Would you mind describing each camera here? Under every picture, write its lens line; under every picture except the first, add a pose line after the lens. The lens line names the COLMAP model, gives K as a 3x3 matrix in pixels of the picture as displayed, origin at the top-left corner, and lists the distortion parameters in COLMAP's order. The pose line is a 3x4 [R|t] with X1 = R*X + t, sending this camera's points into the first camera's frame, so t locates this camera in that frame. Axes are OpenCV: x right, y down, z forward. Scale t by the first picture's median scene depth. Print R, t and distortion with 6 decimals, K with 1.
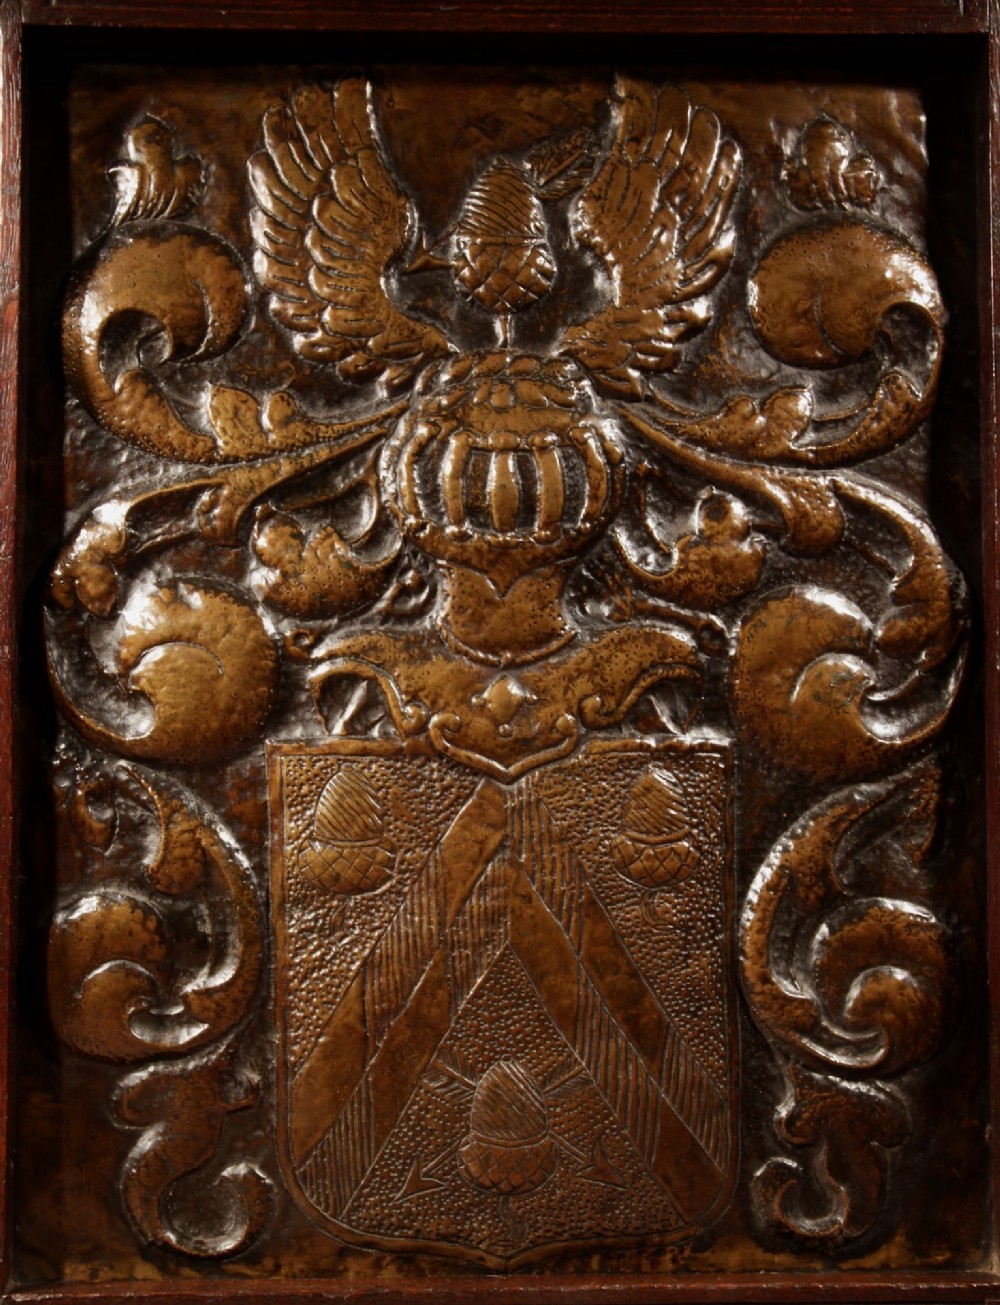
lens RADIAL K [[2167.7, 0, 494.9], [0, 2167.7, 712.3], [0, 0, 1]] dist [0.032979, 0.253532]
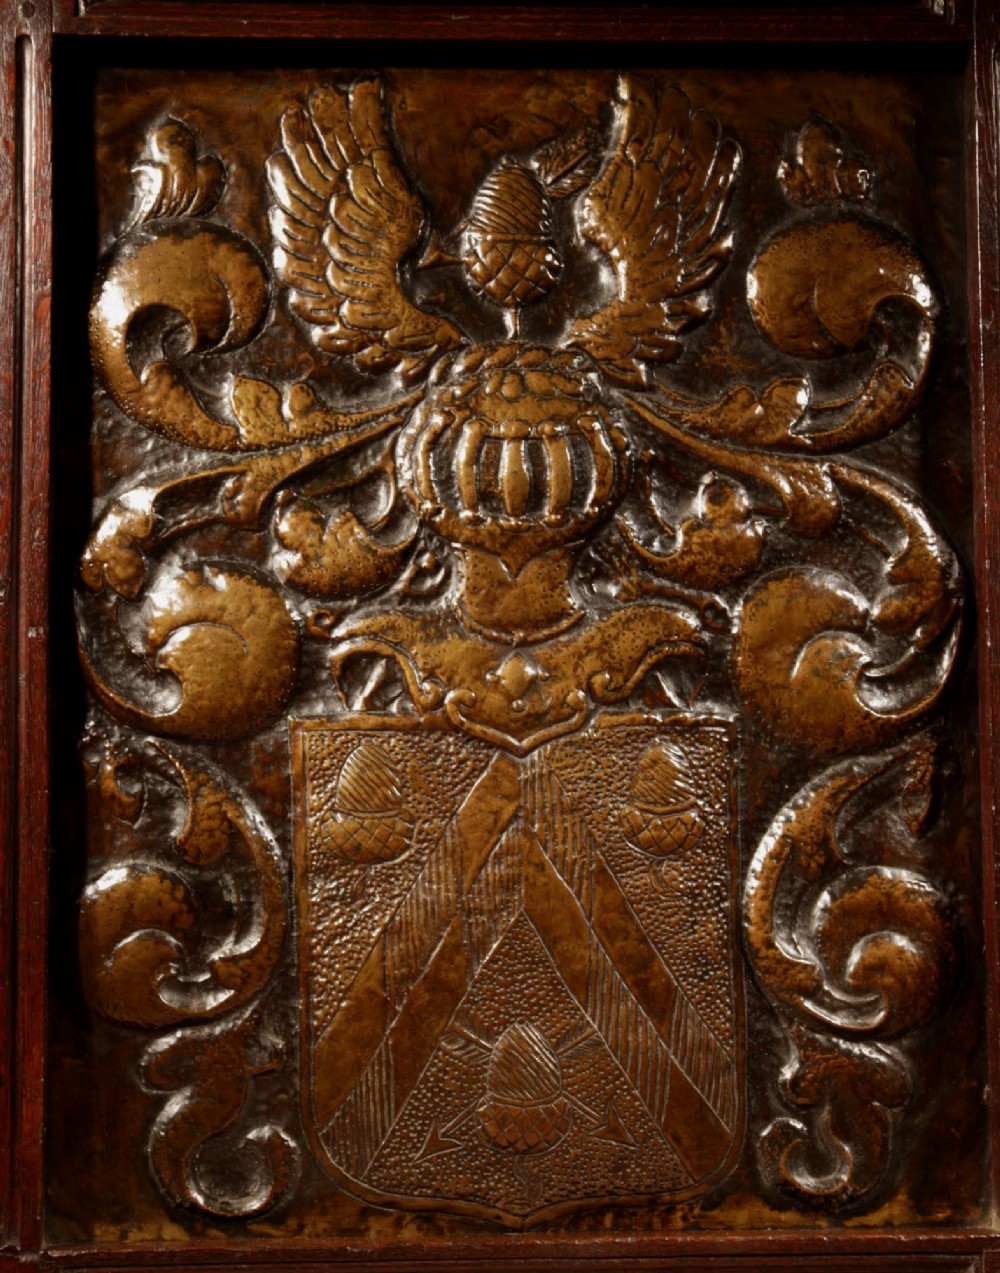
lens RADIAL K [[2789.9, 0, 500.0], [0, 2789.9, 636.5], [0, 0, 1]] dist [0.150060, 0.075528]
pose [[0.999776, -0.004424, 0.020707, -0.031499], [0.005124, 0.999414, -0.033843, 0.020313], [-0.020546, 0.033941, 0.999213, -0.342352]]
